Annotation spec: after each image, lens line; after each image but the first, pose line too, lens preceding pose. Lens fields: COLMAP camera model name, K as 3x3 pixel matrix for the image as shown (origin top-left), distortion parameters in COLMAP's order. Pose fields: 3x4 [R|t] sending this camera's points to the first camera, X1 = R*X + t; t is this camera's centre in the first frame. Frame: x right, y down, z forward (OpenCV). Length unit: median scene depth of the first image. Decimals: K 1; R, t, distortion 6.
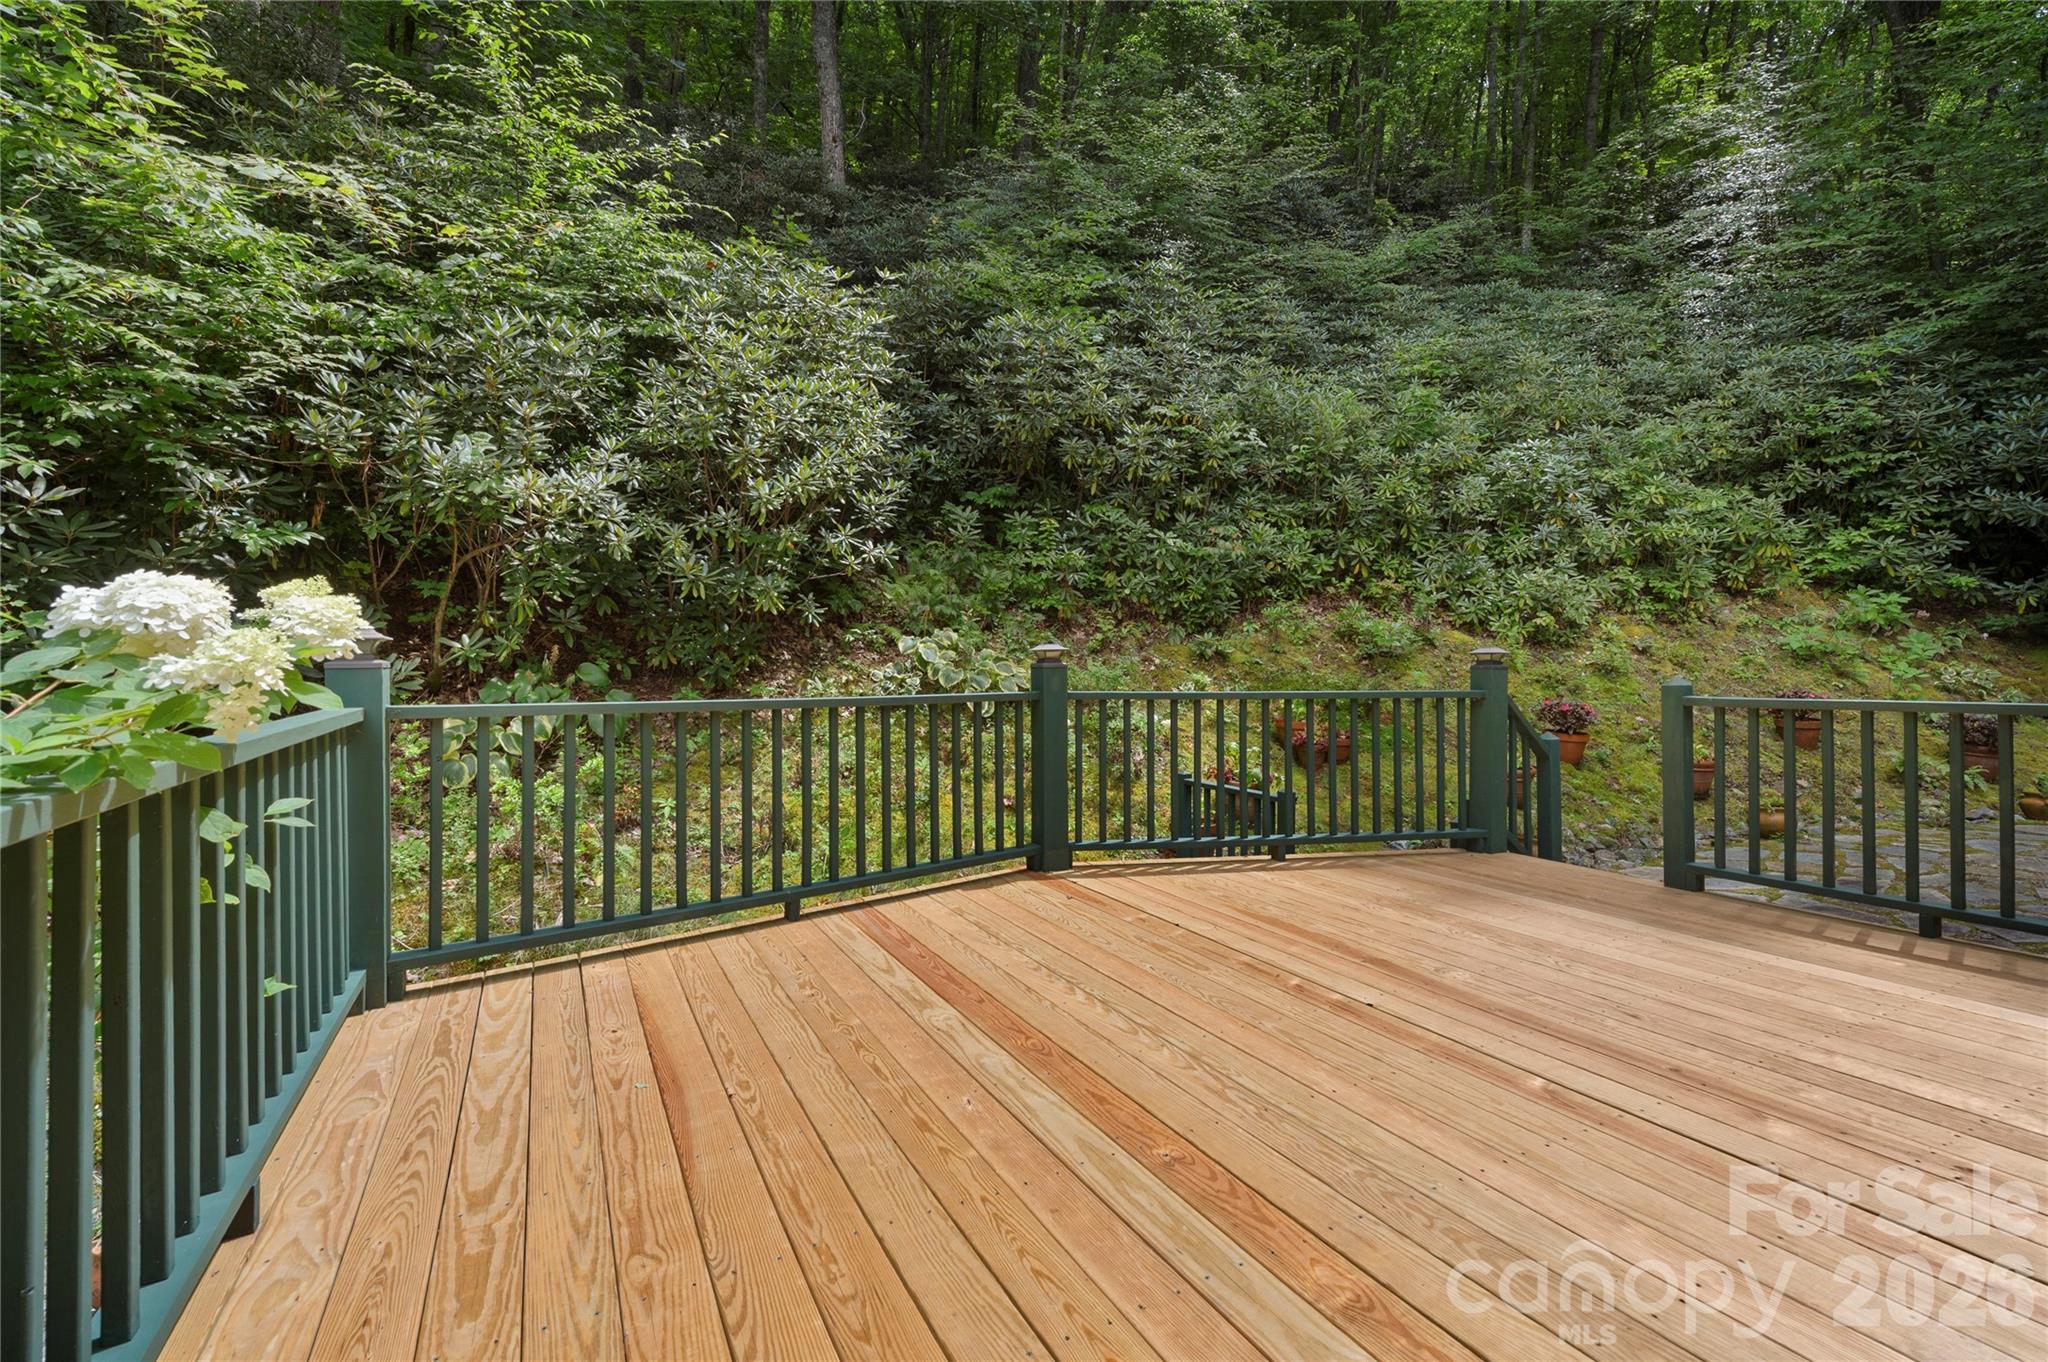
lens RADIAL K [[899.7, 0, 1021.1], [0, 899.7, 669.4], [0, 0, 1]] dist [0.001273, -0.000318]
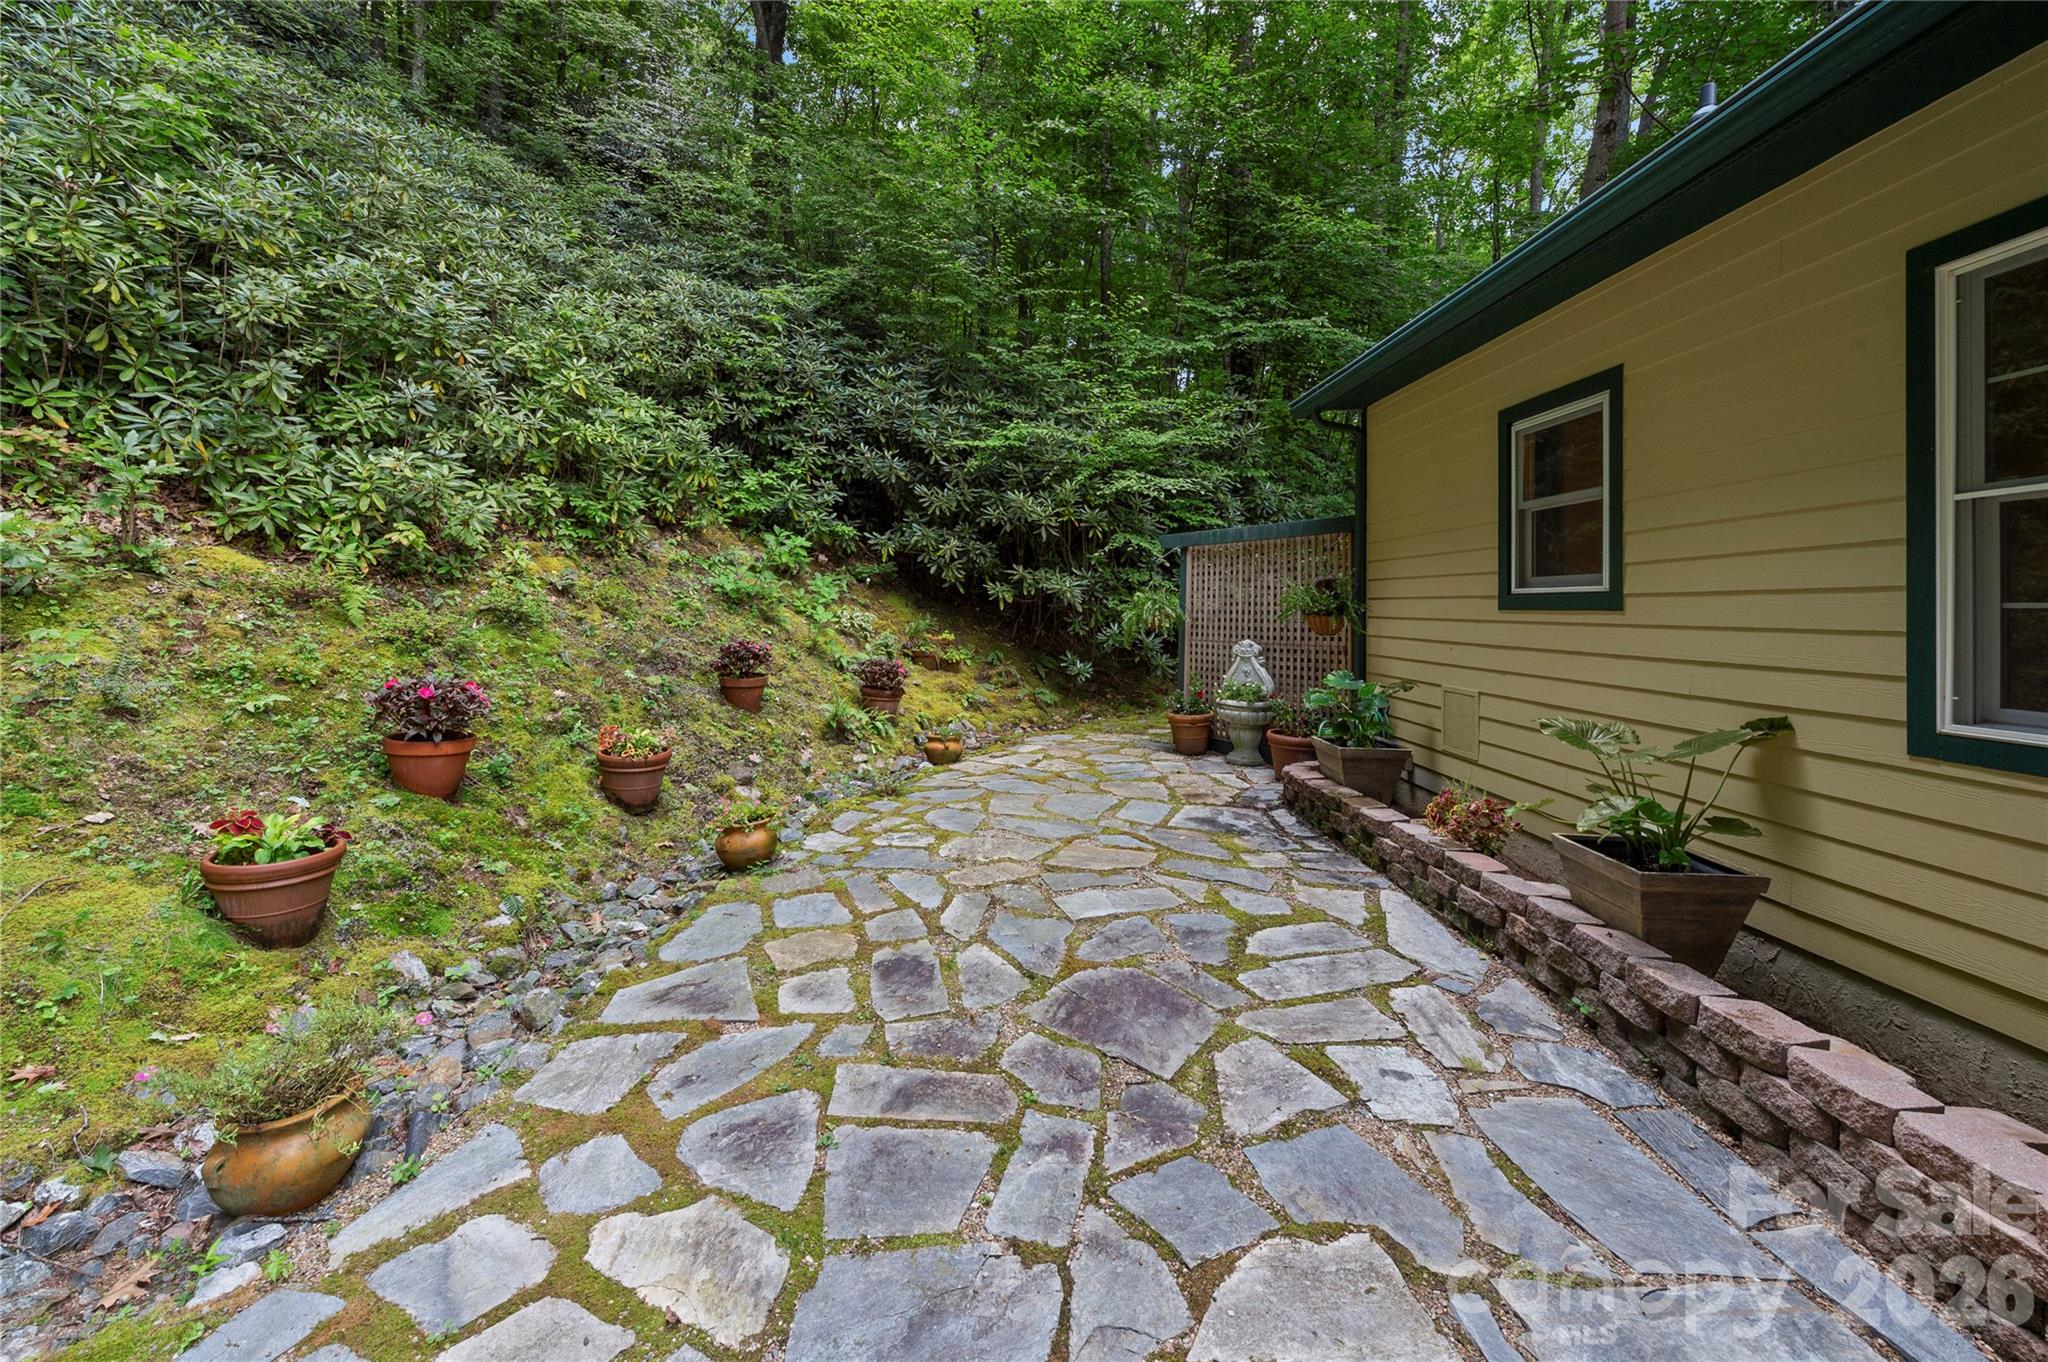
lens RADIAL K [[841.3, 0, 1021.1], [0, 841.3, 612.9], [0, 0, 1]] dist [0.000651, -0.000264]
pose [[0.451443, -0.008614, 0.892258, 0.249047], [0.012629, 0.999915, 0.003264, -0.000847], [-0.892210, 0.009795, 0.451514, 0.360194]]
